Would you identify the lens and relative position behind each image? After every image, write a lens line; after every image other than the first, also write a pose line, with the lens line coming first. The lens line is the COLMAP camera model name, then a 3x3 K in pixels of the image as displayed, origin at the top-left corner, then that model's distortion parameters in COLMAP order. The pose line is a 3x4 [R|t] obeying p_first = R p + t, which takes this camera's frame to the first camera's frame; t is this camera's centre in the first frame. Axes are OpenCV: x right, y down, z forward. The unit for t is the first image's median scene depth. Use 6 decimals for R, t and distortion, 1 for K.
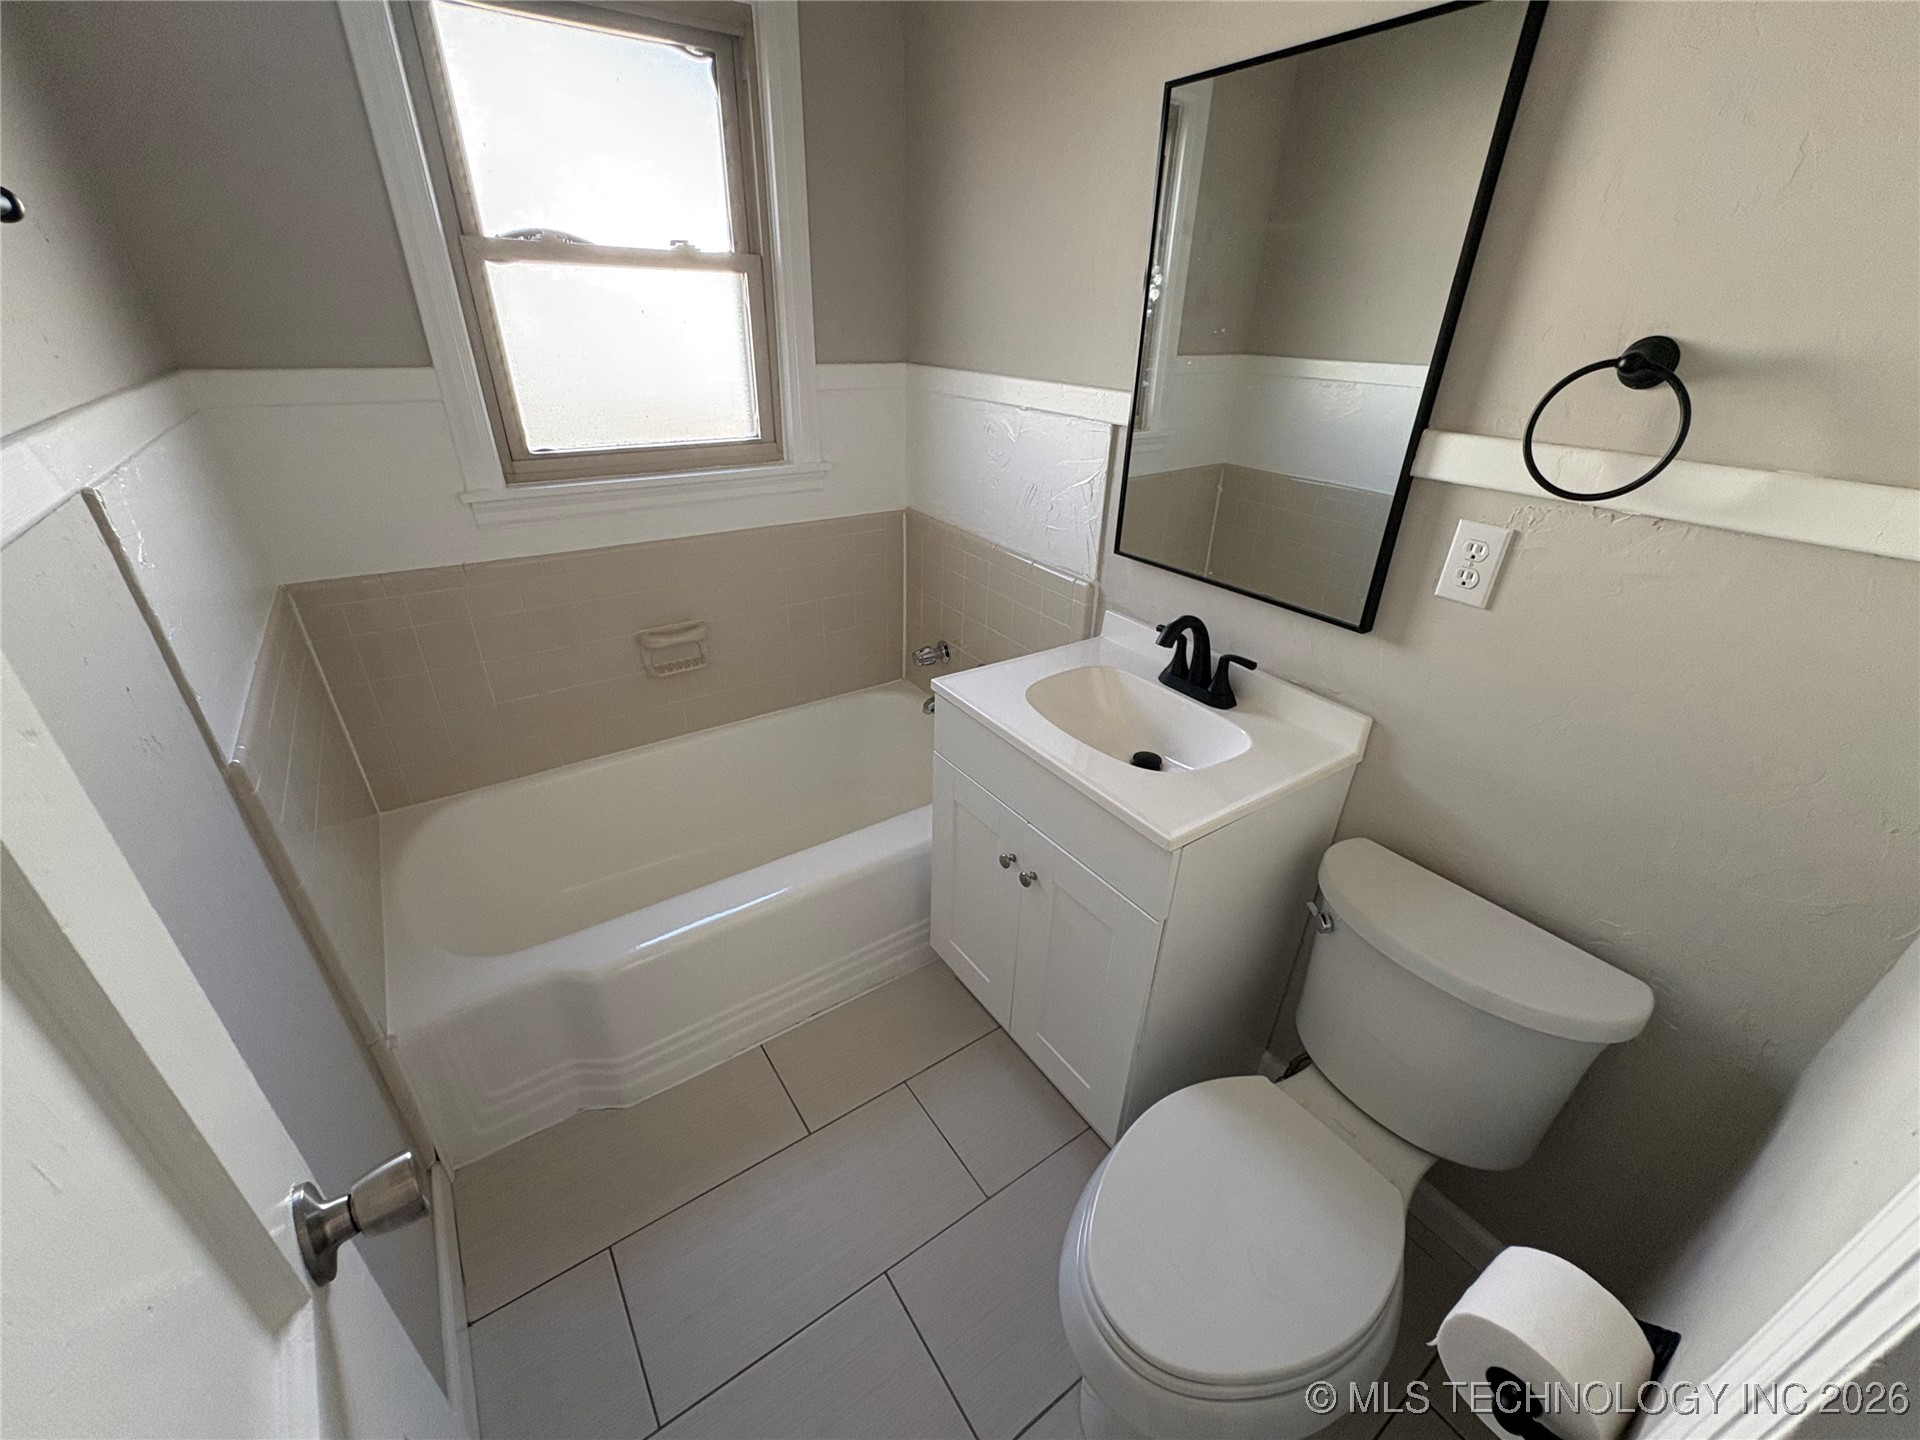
lens RADIAL K [[768.5, 0, 958.3], [0, 768.5, 718.9], [0, 0, 1]] dist [-0.001527, 0.000435]
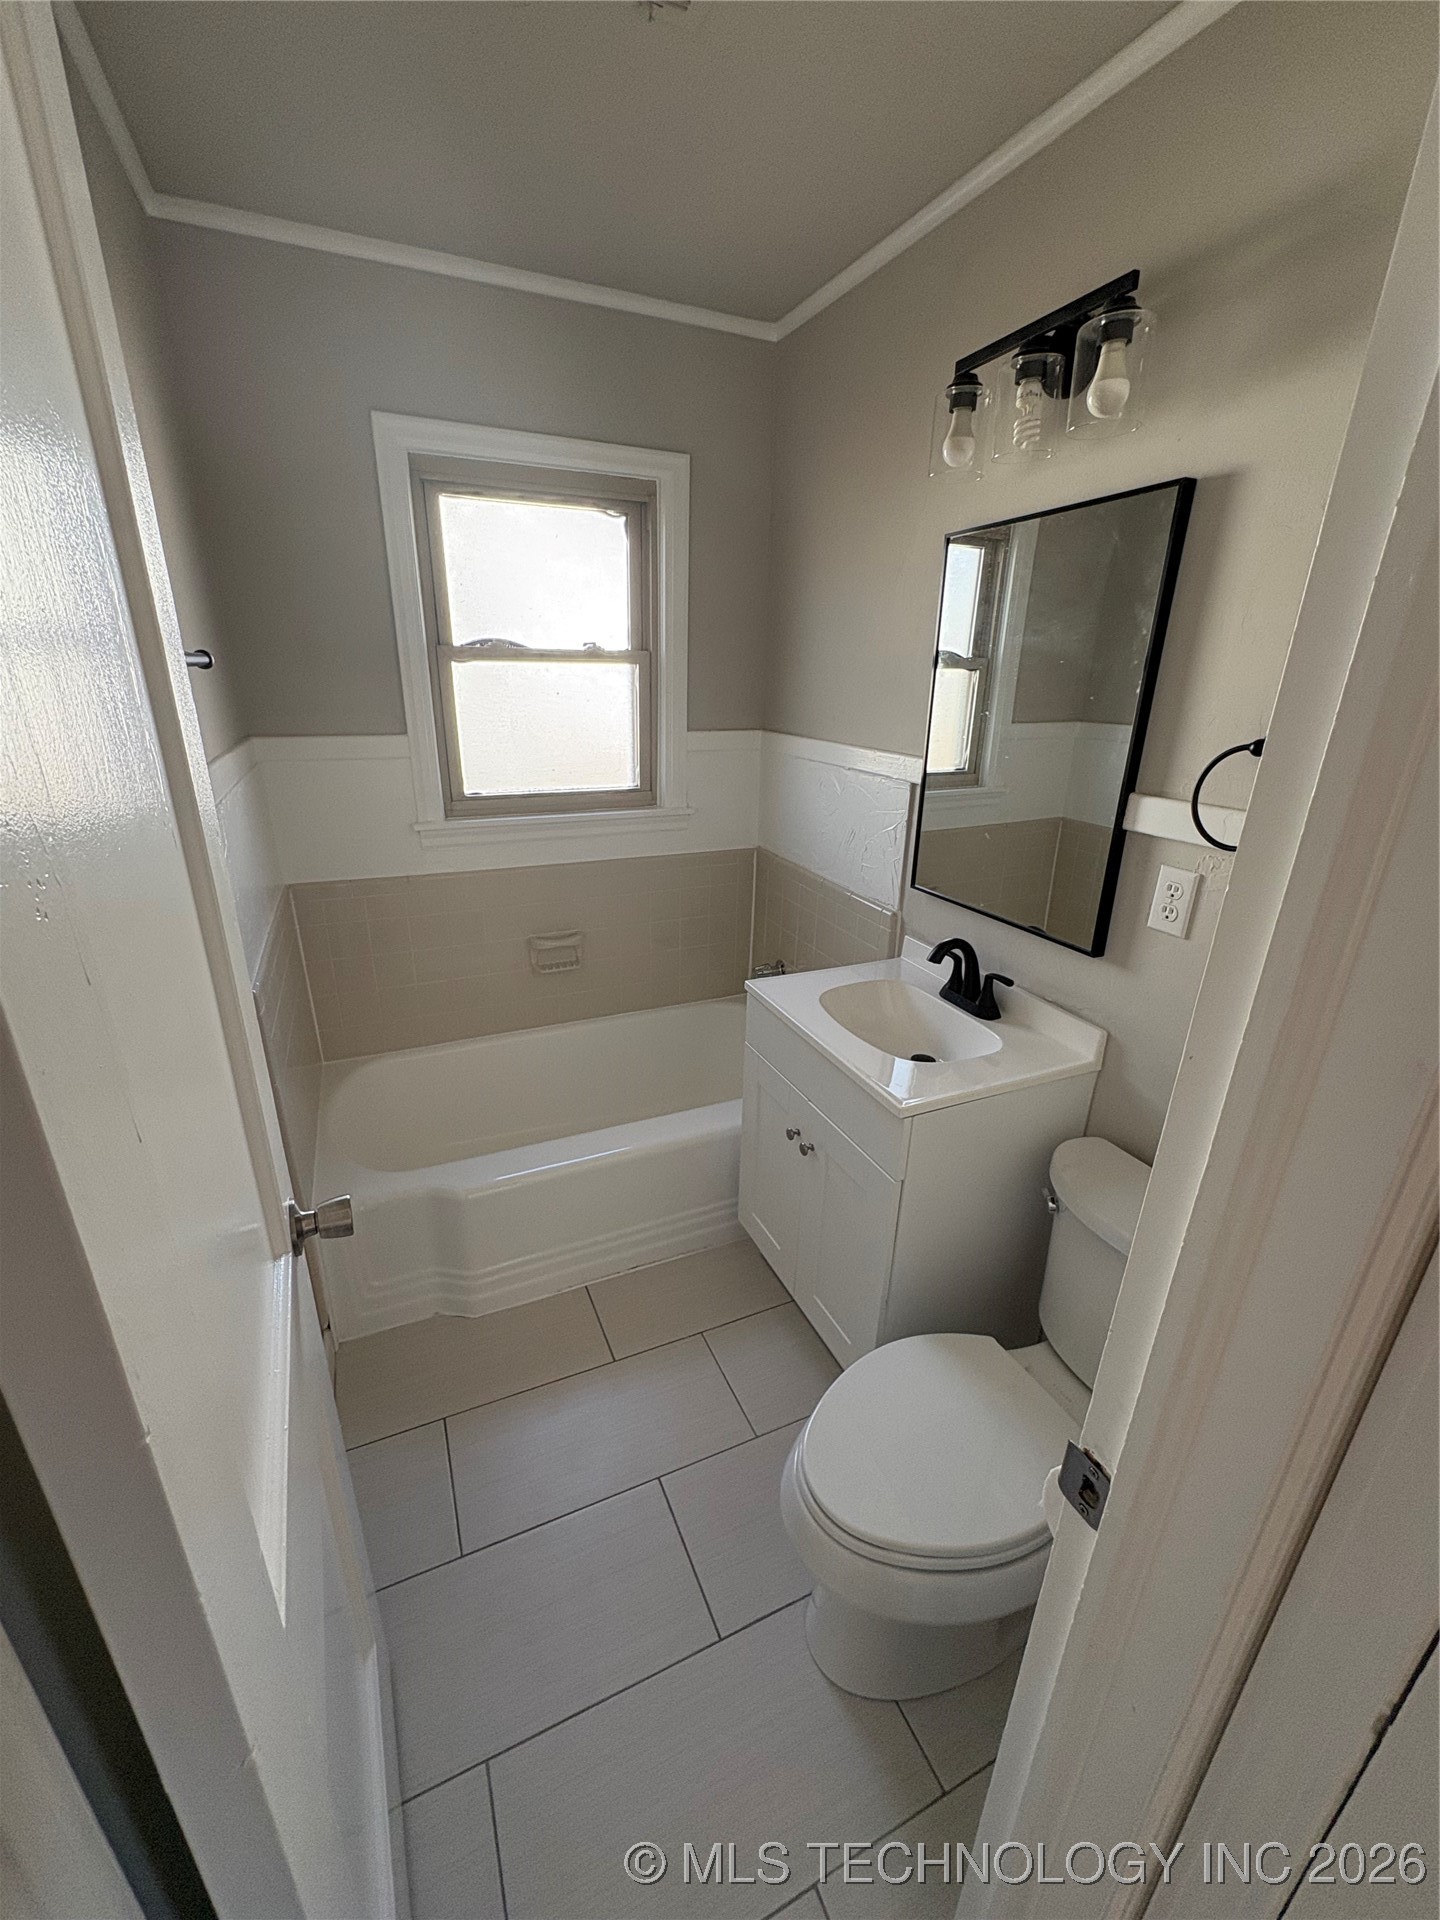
lens RADIAL K [[768.5, 0, 715.5], [0, 768.5, 952.5], [0, 0, 1]] dist [-0.001527, 0.000435]
pose [[0.982424, 0.056389, -0.177943, 0.126607], [-0.080259, 0.988268, -0.129939, 0.063287], [0.168528, 0.141937, 0.975424, -0.195224]]
